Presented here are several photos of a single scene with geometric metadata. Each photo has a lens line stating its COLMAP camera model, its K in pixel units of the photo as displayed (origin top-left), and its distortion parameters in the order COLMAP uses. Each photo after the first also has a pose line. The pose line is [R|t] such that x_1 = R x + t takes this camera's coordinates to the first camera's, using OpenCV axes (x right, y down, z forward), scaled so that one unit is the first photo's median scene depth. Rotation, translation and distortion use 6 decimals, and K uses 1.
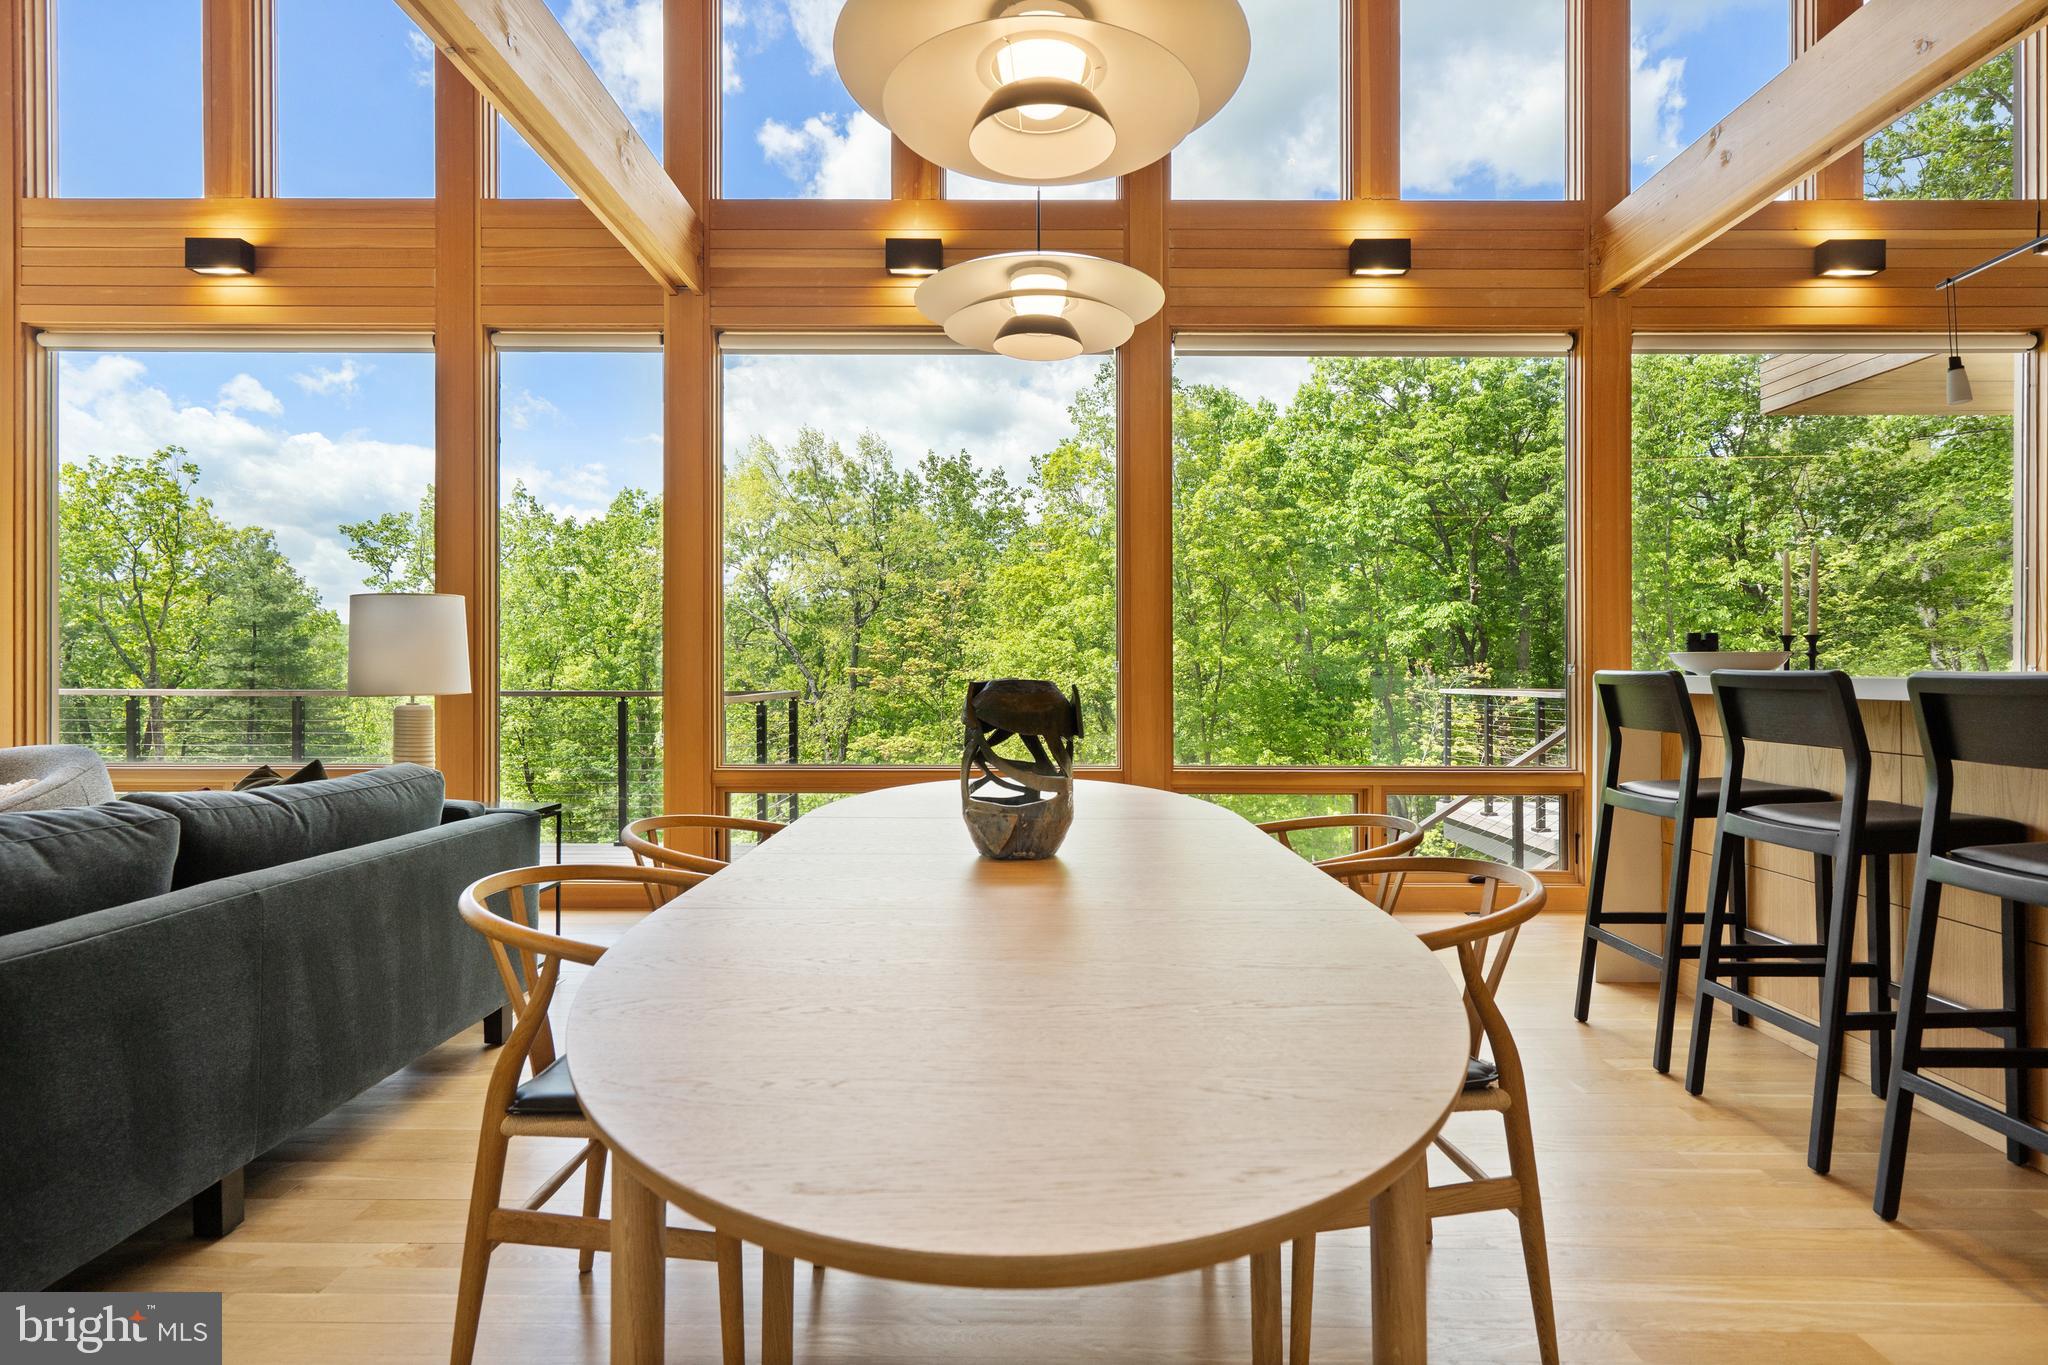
lens RADIAL K [[1069.8, 0, 1024.0], [0, 1069.8, 682.5], [0, 0, 1]] dist [0.001808, -0.000211]
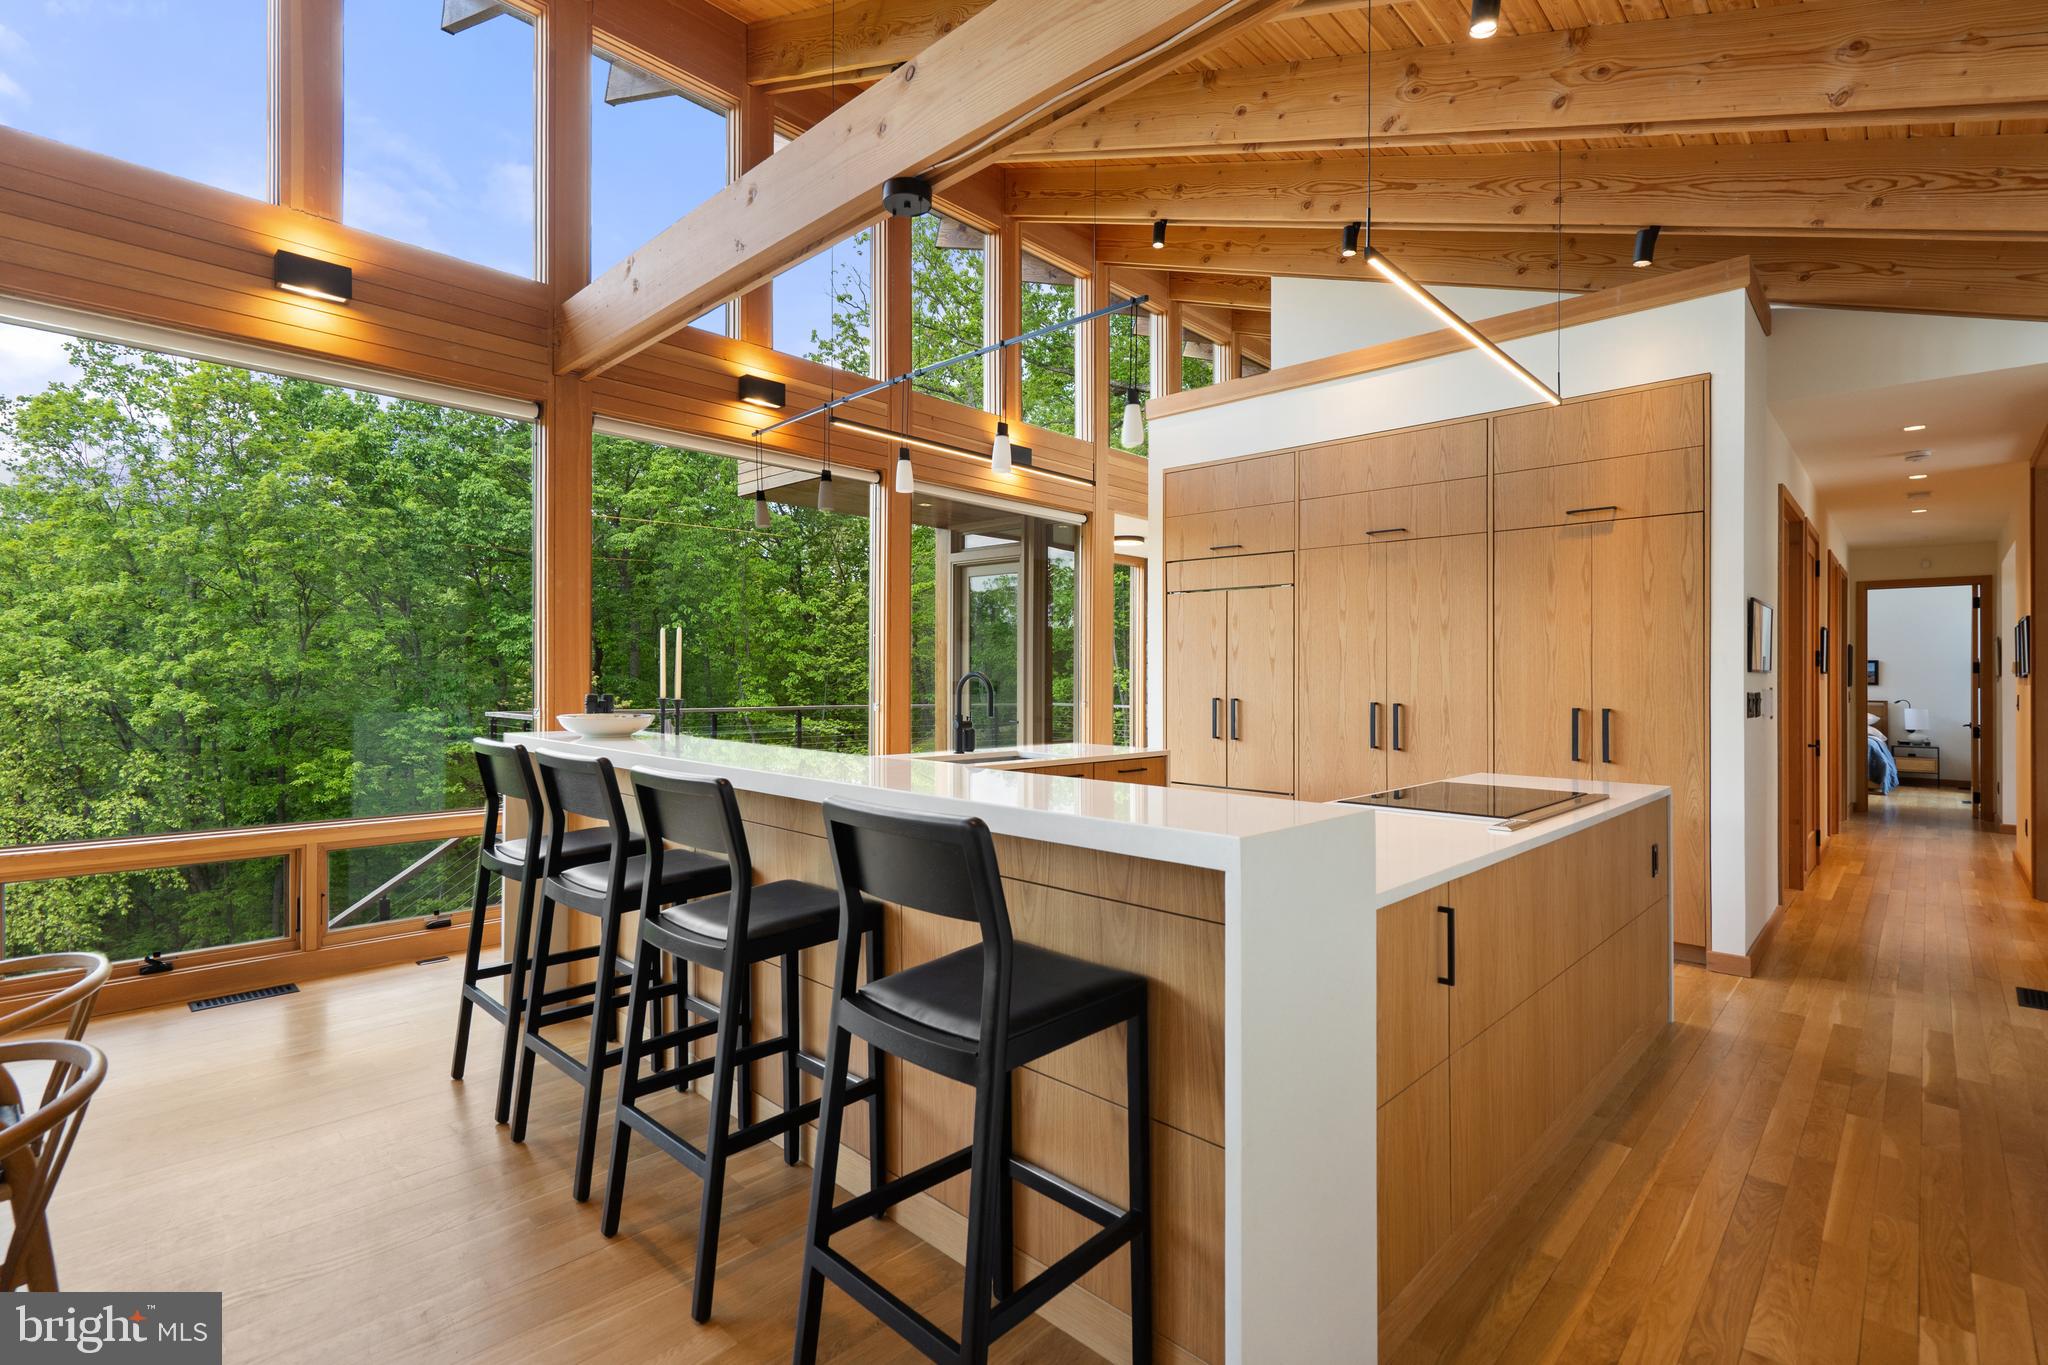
lens RADIAL K [[951.8, 0, 1015.4], [0, 951.8, 686.4], [0, 0, 1]] dist [-0.000098, 0.000273]
pose [[0.684261, 0.000604, 0.729237, 0.133147], [-0.000786, 1.000000, -0.000091, -0.036407], [-0.729236, -0.000510, 0.684262, -0.018561]]
